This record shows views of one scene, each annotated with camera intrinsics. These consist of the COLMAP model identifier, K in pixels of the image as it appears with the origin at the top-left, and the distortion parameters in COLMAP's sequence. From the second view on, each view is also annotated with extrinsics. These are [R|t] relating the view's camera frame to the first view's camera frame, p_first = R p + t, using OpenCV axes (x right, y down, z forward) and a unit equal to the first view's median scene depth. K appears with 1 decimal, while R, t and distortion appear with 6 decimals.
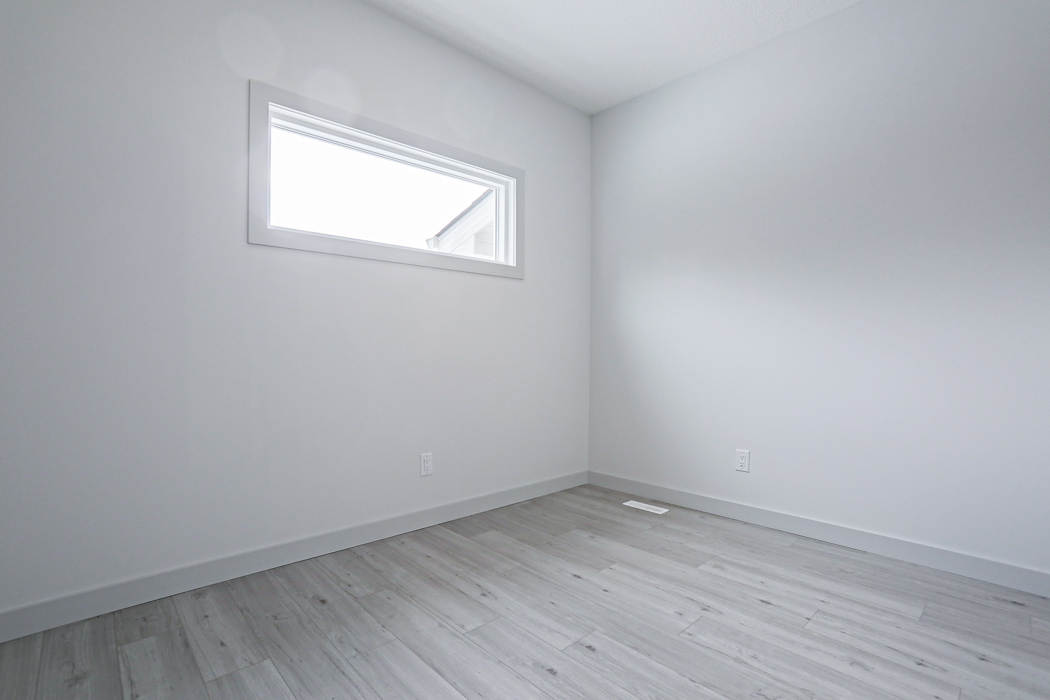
lens RADIAL K [[491.7, 0, 522.0], [0, 491.7, 345.3], [0, 0, 1]] dist [-0.060960, 0.026622]
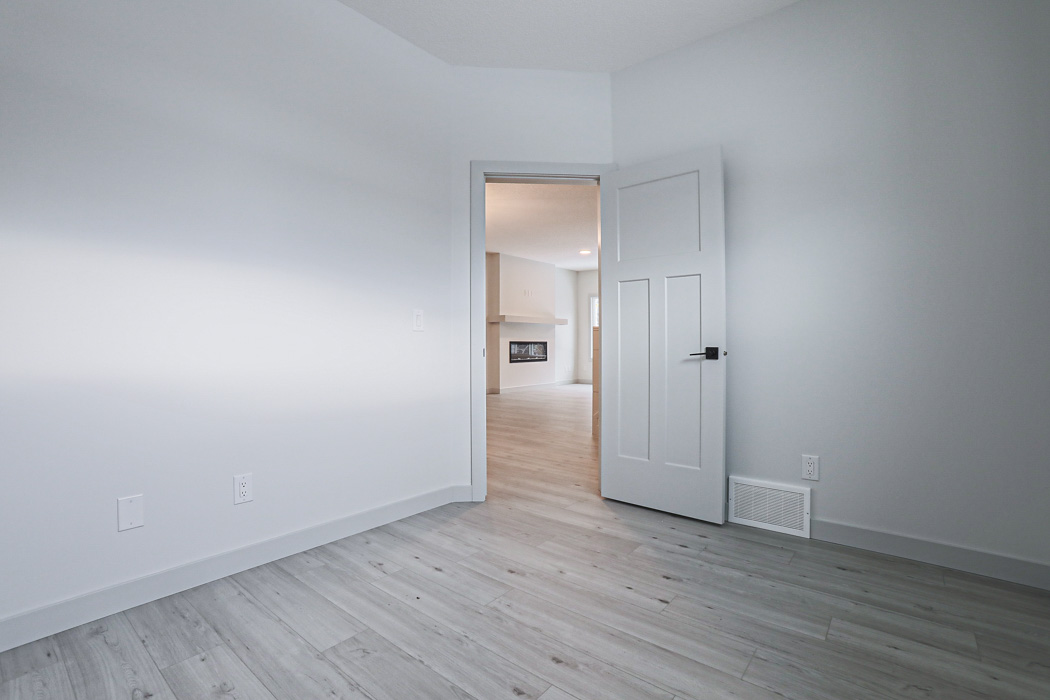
lens RADIAL K [[491.7, 0, 522.0], [0, 491.7, 345.3], [0, 0, 1]] dist [-0.060960, 0.026622]
pose [[-0.990872, -0.004317, -0.134738, 0.214874], [-0.003258, 0.999962, -0.008076, 0.019288], [0.134768, -0.007564, -0.990848, 1.563301]]
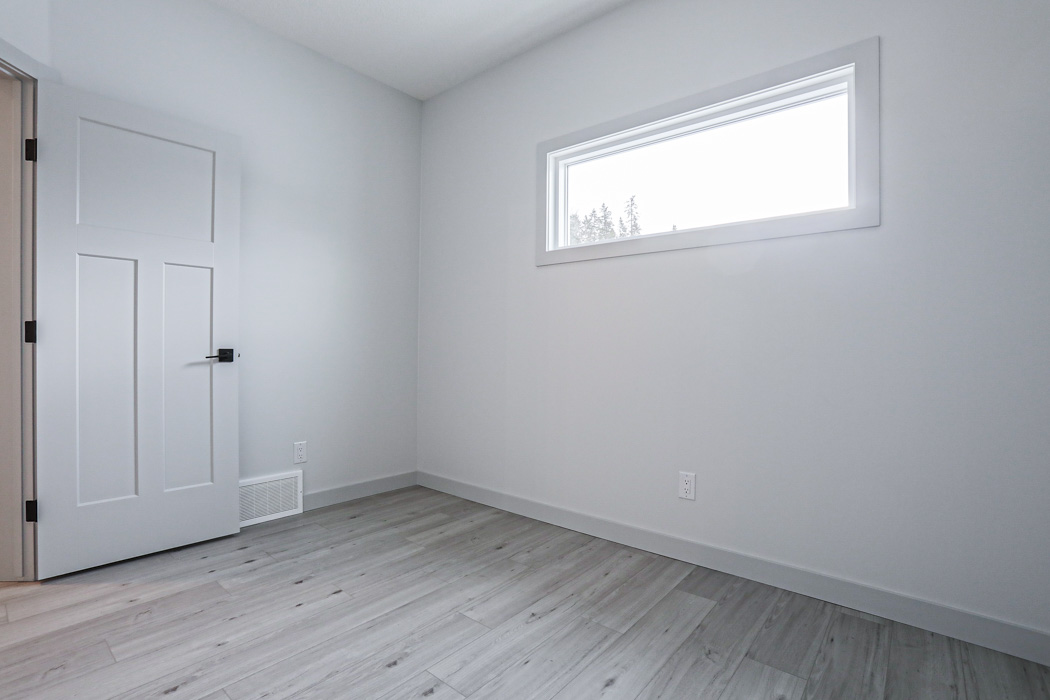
lens RADIAL K [[491.7, 0, 522.0], [0, 491.7, 345.3], [0, 0, 1]] dist [-0.060960, 0.026622]
pose [[0.123014, -0.012433, -0.992327, 0.860080], [0.001428, 0.999923, -0.012351, 0.018962], [0.992404, 0.000102, 0.123023, 0.897599]]
